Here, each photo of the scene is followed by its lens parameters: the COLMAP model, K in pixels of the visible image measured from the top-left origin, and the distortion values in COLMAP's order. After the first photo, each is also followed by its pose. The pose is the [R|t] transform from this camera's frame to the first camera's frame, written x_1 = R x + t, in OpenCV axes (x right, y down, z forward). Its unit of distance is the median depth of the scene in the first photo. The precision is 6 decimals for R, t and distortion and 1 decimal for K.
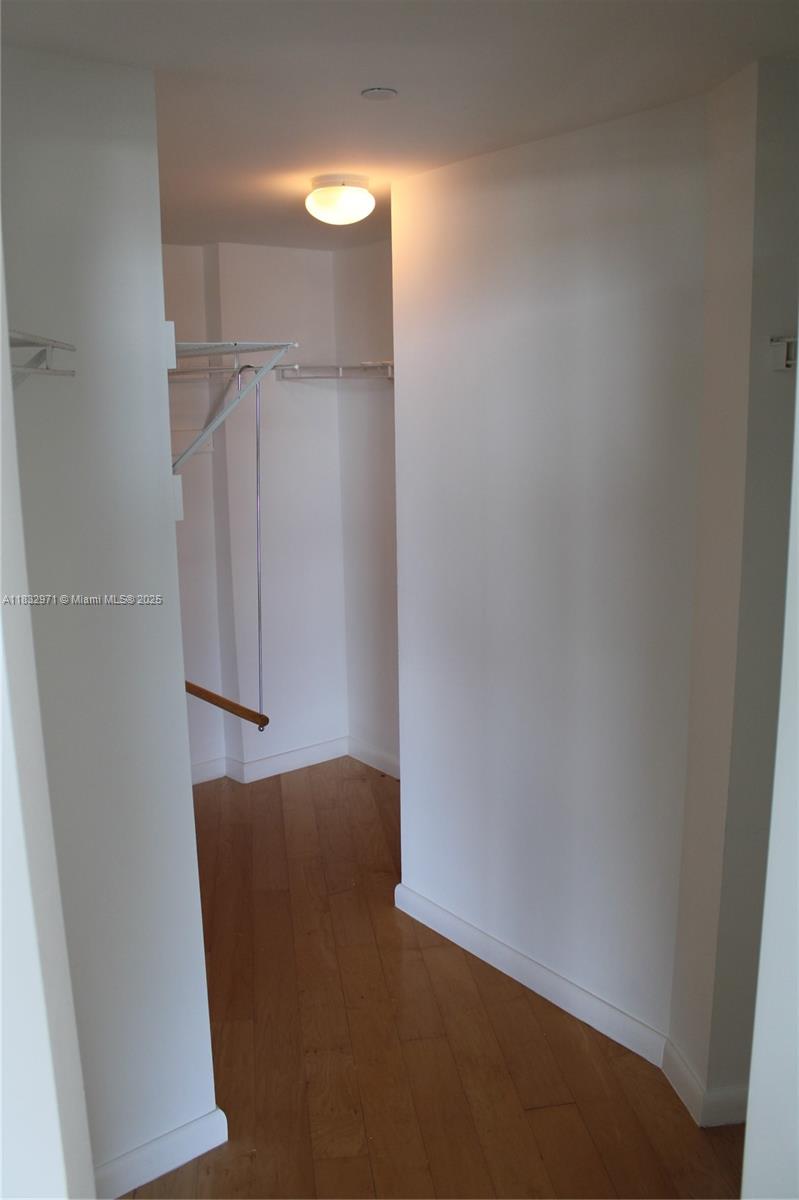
lens RADIAL K [[1008.6, 0, 386.6], [0, 1008.6, 612.7], [0, 0, 1]] dist [-0.157158, 0.143972]
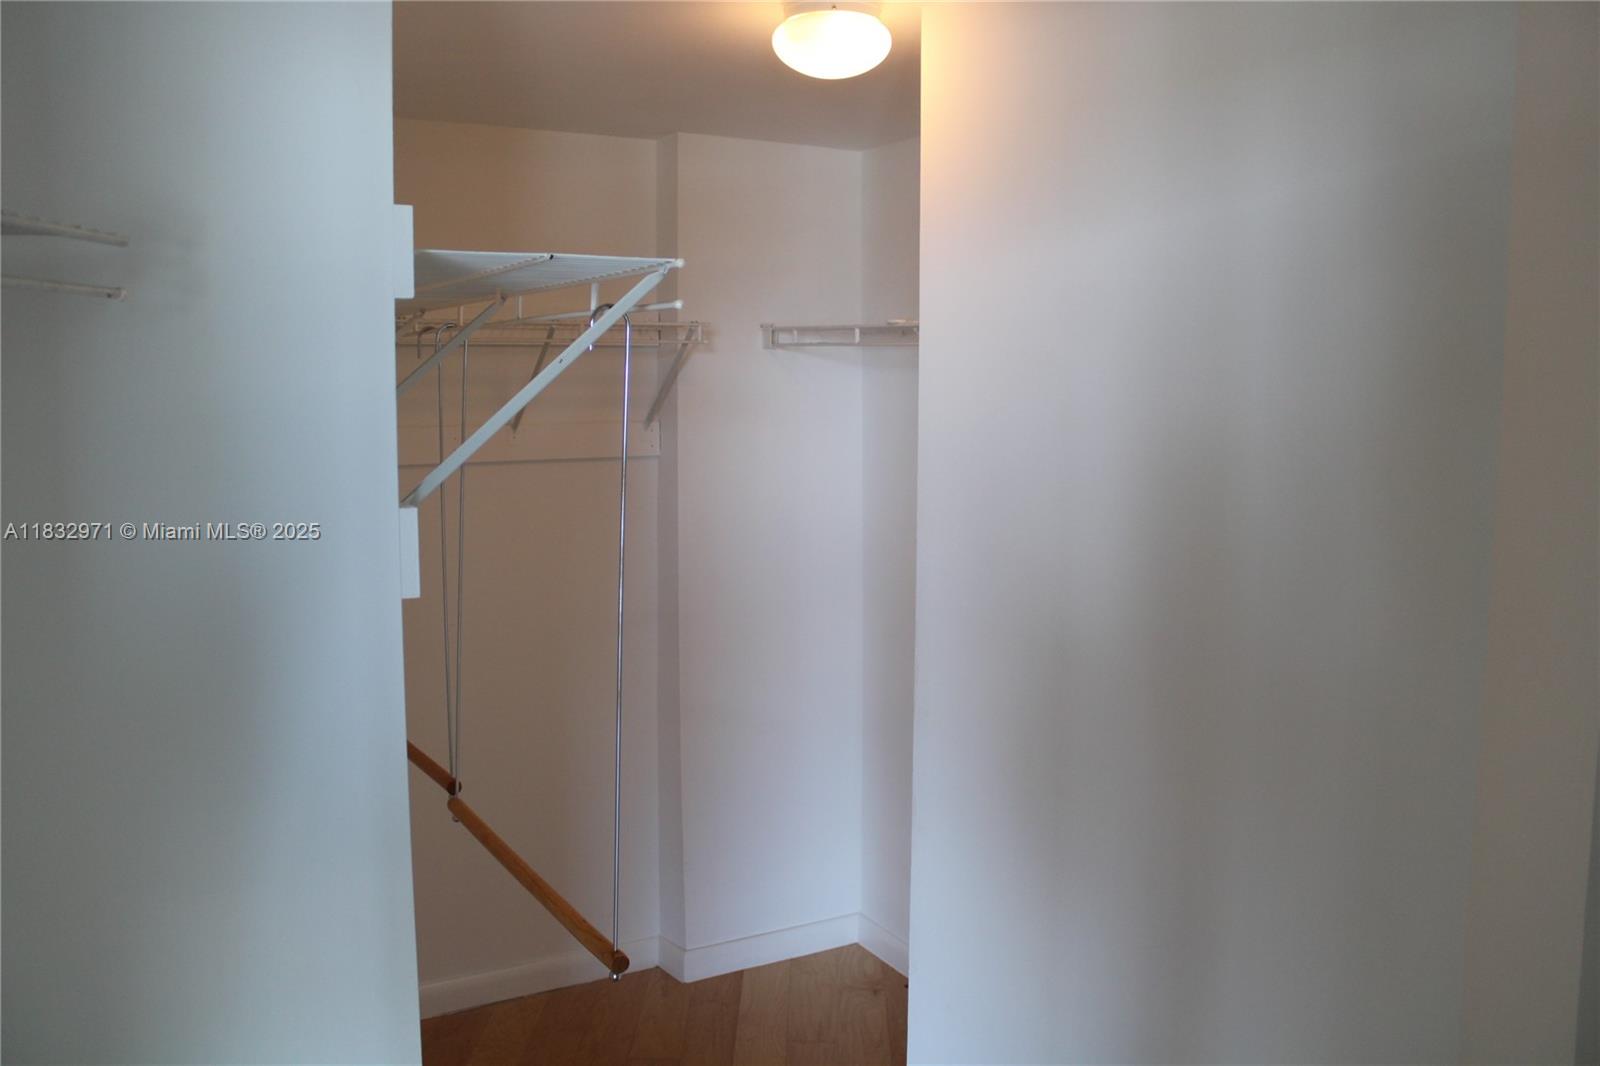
lens RADIAL K [[1344.8, 0, 800.0], [0, 1344.8, 533.0], [0, 0, 1]] dist [-0.157158, 0.143972]
pose [[0.988900, 0.038494, -0.143511, 0.039316], [-0.052890, 0.993791, -0.097884, -0.033402], [0.138852, 0.104388, 0.984796, 0.175845]]
